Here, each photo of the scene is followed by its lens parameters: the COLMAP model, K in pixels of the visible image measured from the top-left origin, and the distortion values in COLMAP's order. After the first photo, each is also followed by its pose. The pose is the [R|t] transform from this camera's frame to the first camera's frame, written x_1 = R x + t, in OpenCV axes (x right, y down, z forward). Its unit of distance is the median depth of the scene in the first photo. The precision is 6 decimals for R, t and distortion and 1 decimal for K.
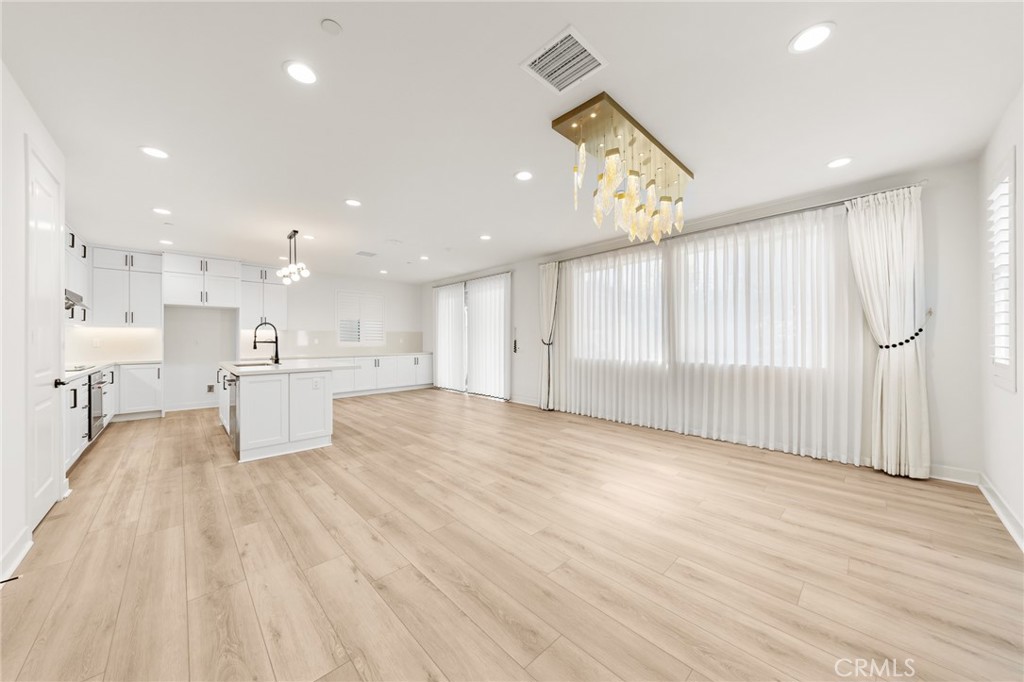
lens RADIAL K [[348.7, 0, 513.5], [0, 348.7, 341.6], [0, 0, 1]] dist [-0.002914, -0.000012]
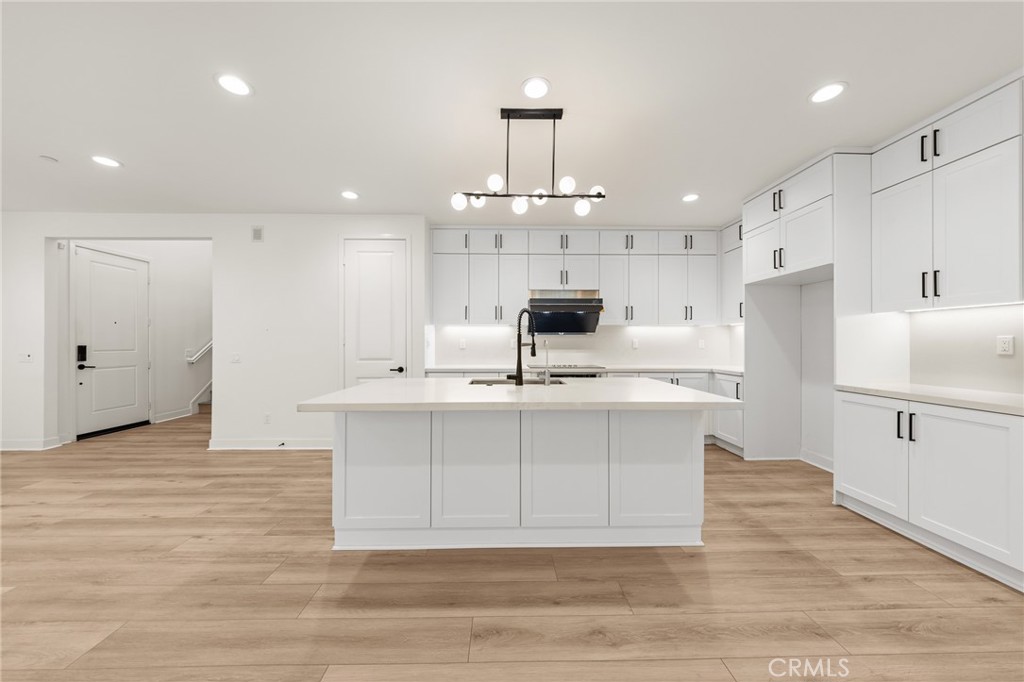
lens RADIAL K [[348.7, 0, 508.5], [0, 348.7, 341.9], [0, 0, 1]] dist [-0.002914, -0.000012]
pose [[-0.682229, 0.002184, -0.731135, -0.414982], [0.001933, 0.999997, 0.001184, -0.003496], [0.731136, -0.000605, -0.682232, 1.941747]]
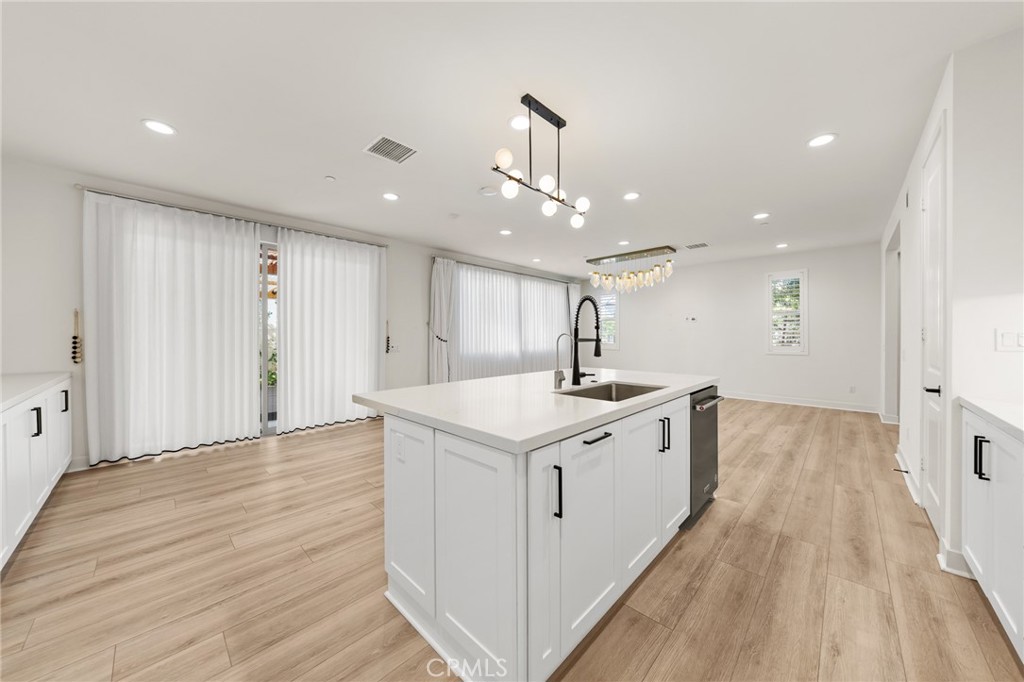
lens RADIAL K [[348.7, 0, 508.0], [0, 348.7, 339.0], [0, 0, 1]] dist [-0.002914, -0.000012]
pose [[-0.032201, -0.003781, 0.999474, -1.655083], [0.003179, 0.999987, 0.003885, -0.001620], [-0.999476, 0.003302, -0.032188, 1.598083]]
